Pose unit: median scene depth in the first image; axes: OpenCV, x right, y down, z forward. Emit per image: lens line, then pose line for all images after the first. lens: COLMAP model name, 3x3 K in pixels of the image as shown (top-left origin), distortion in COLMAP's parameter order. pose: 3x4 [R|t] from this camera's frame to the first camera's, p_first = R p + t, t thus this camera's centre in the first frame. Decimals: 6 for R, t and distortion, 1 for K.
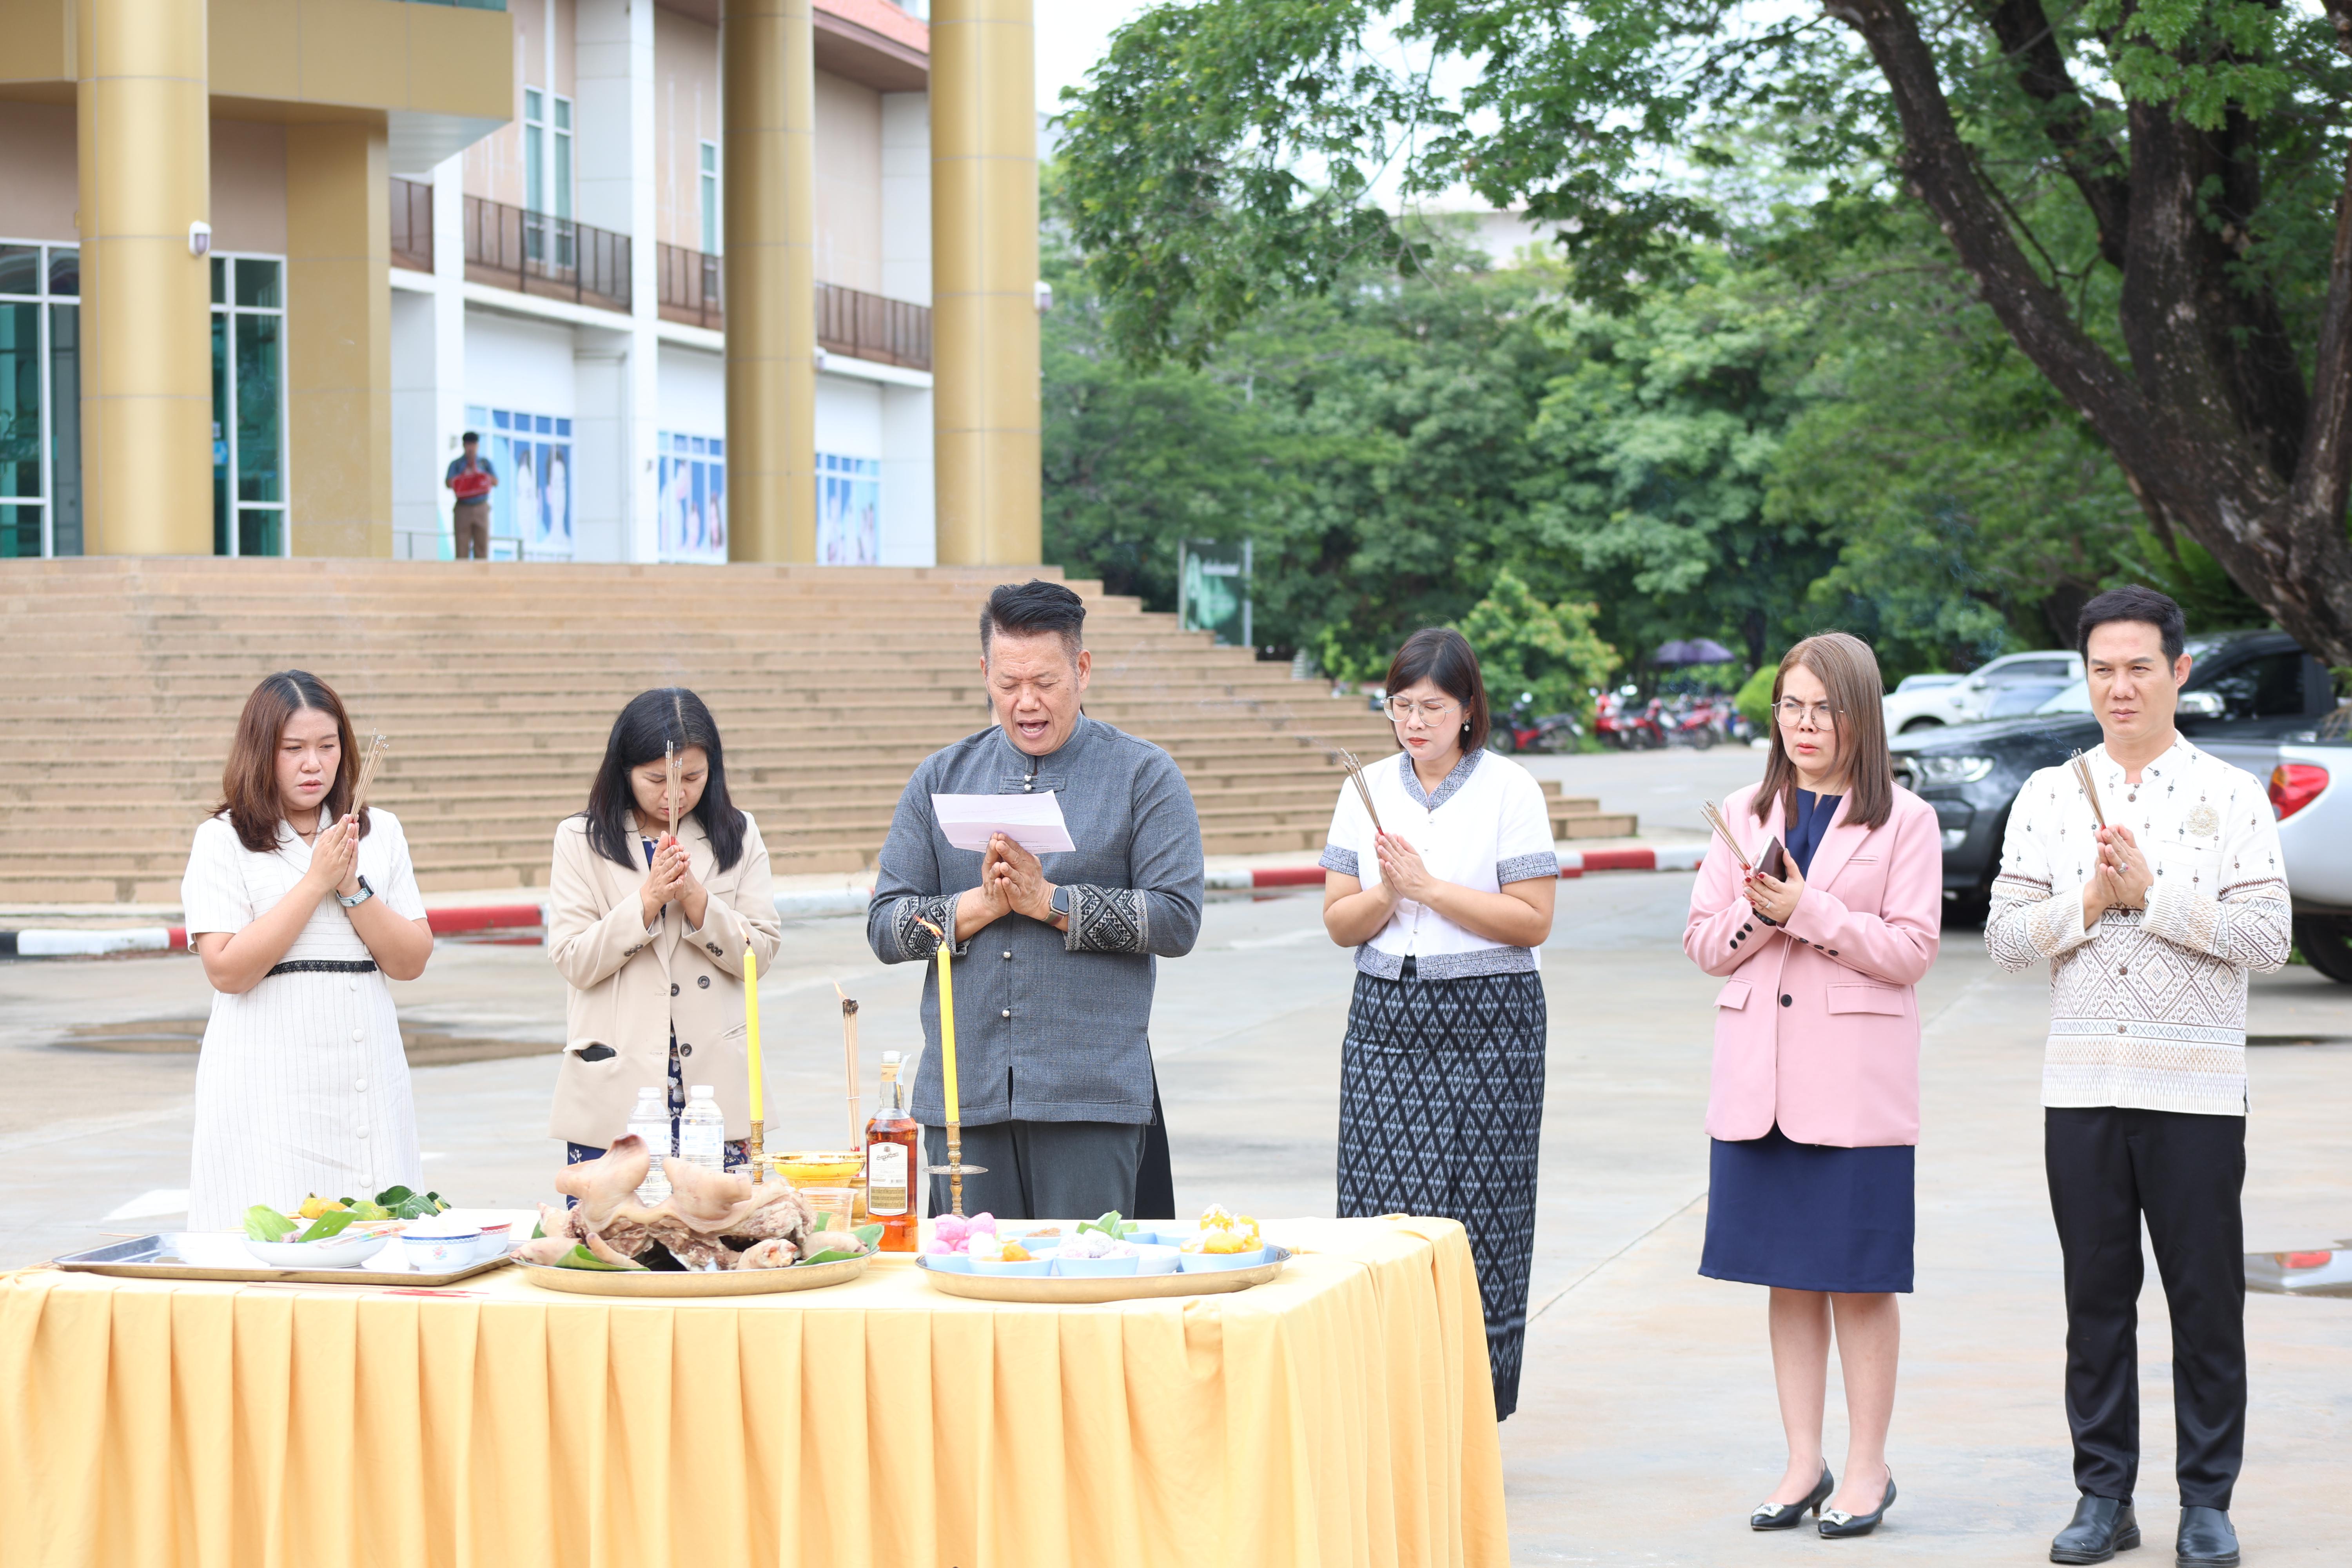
lens RADIAL K [[5193.1, 0, 1188.5], [0, 5193.1, 816.7], [0, 0, 1]] dist [-0.057218, 0.143803]
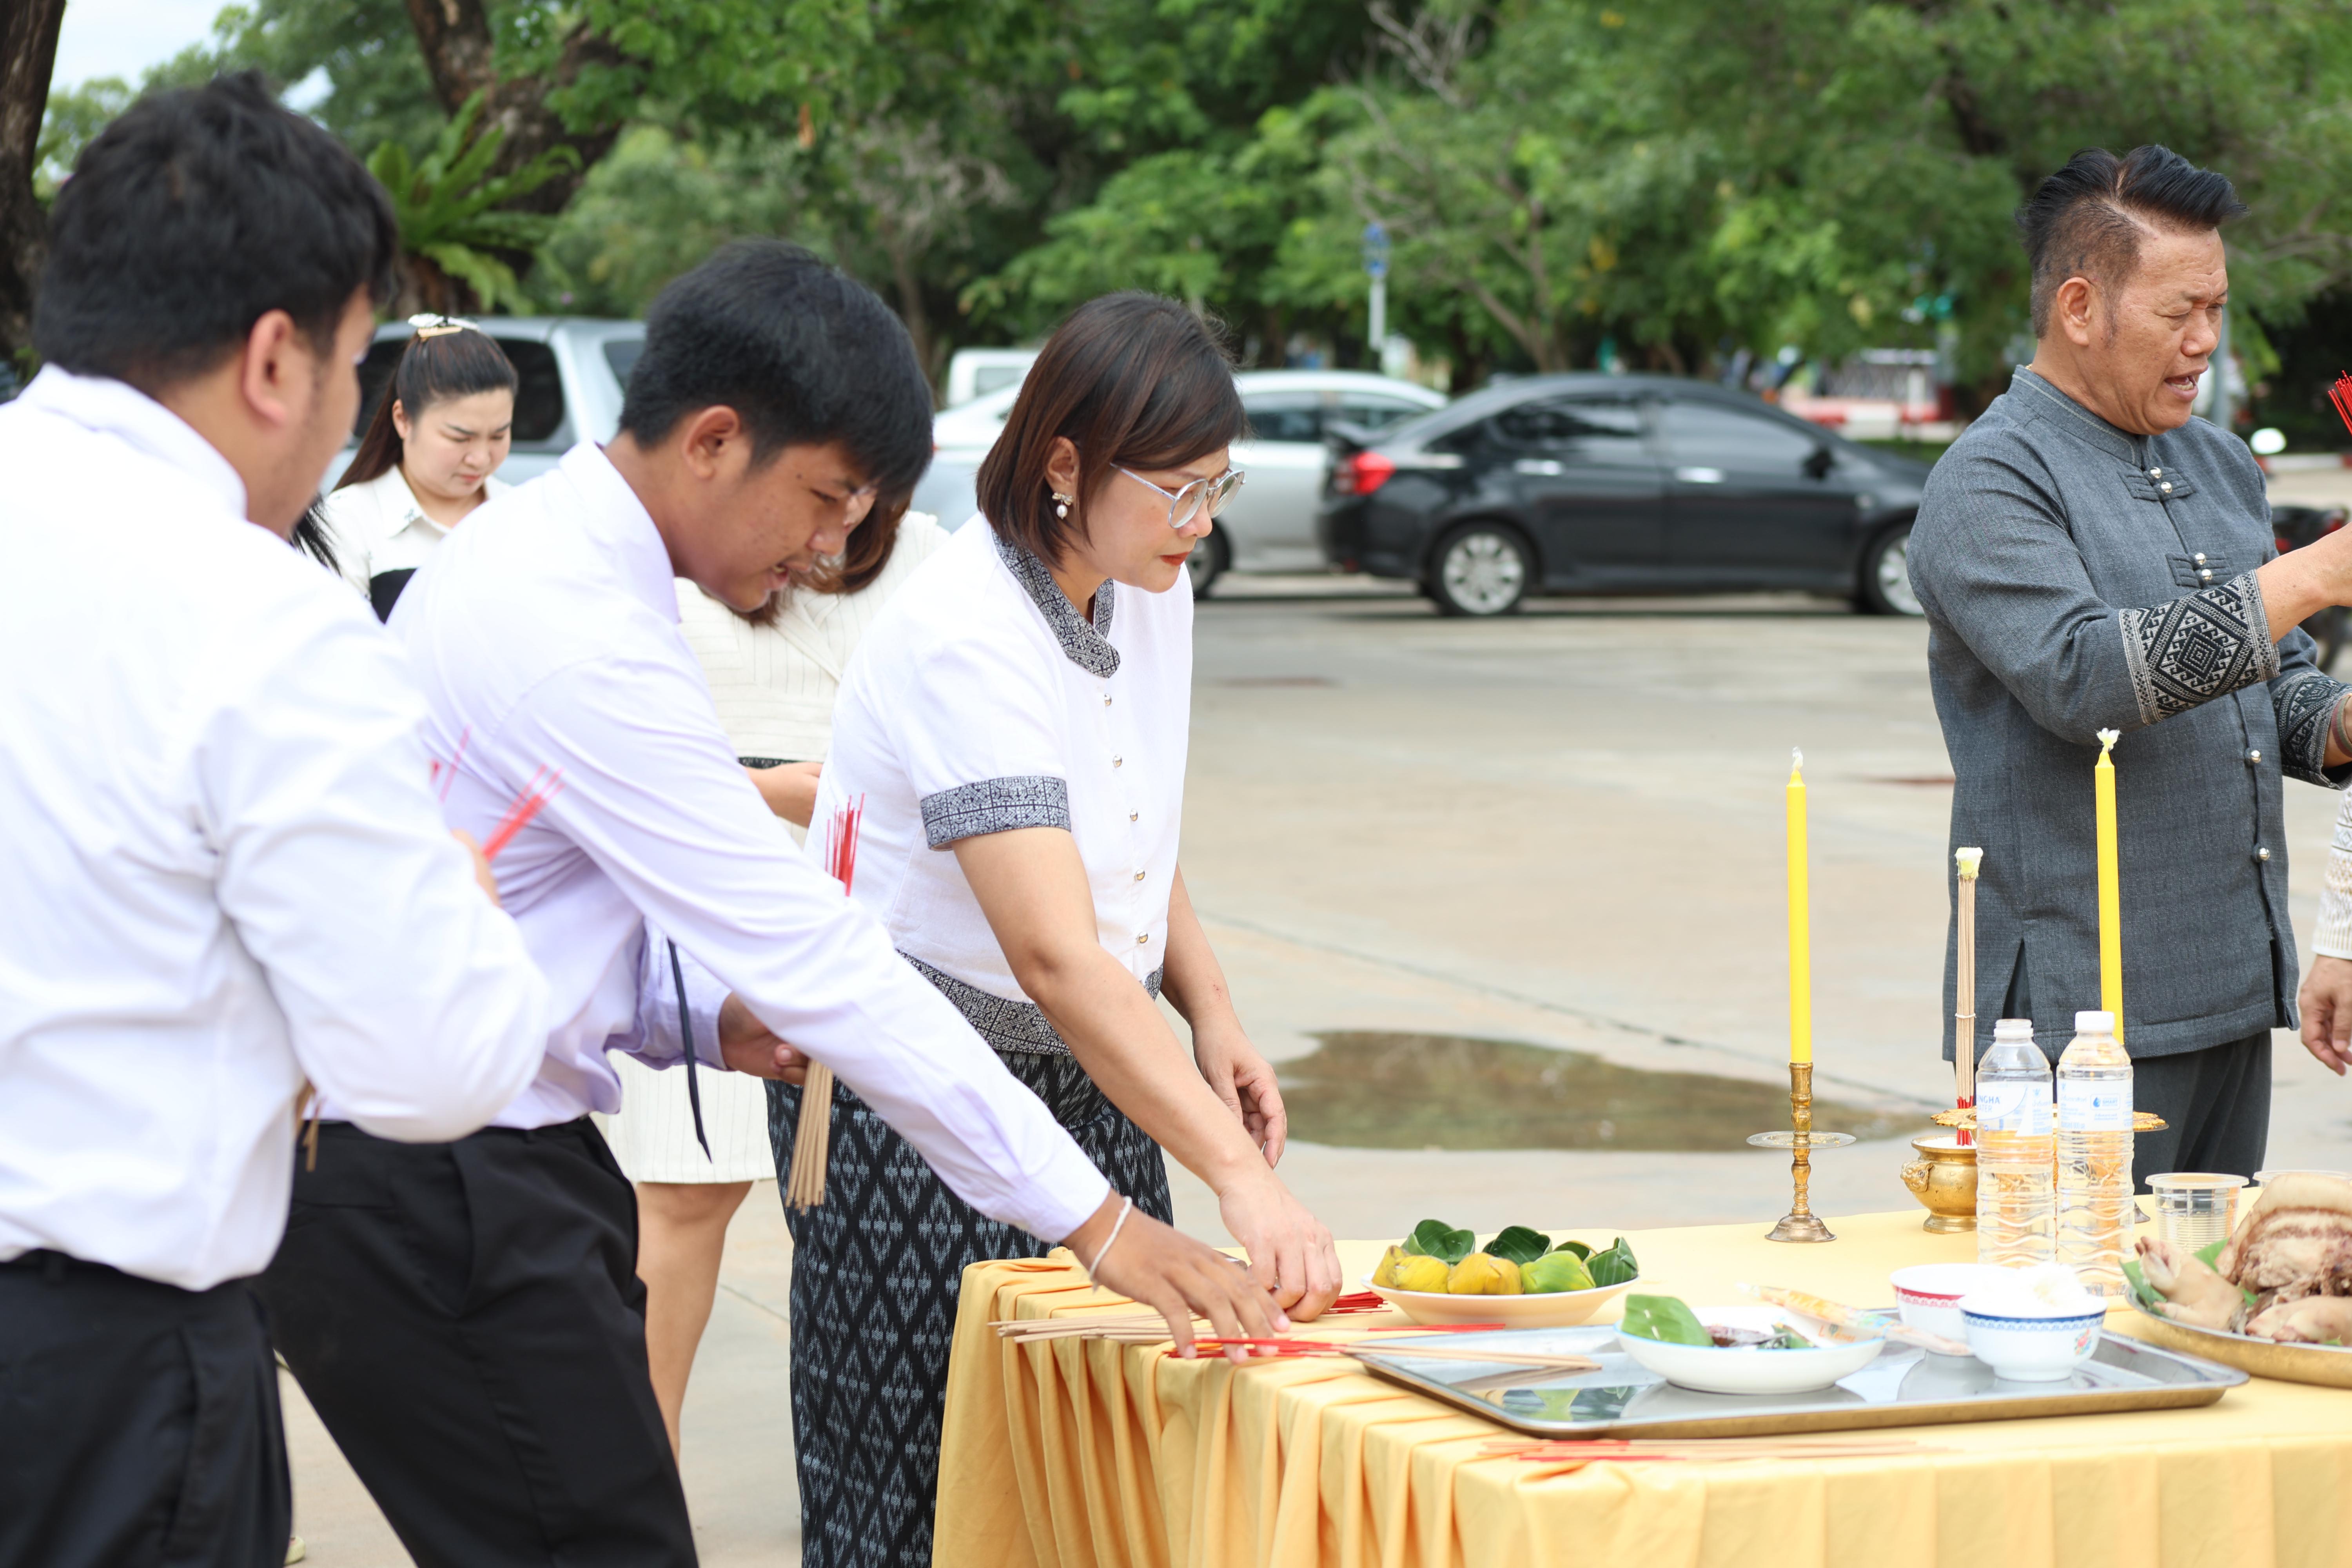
lens RADIAL K [[5971.7, 0, 1176.0], [0, 5971.7, 784.0], [0, 0, 1]] dist [0.082589, 0.519885]
pose [[0.821800, -0.036279, 0.568619, -0.093088], [0.012835, 0.998896, 0.045181, -0.000935], [-0.569631, -0.029832, 0.821359, 0.084144]]
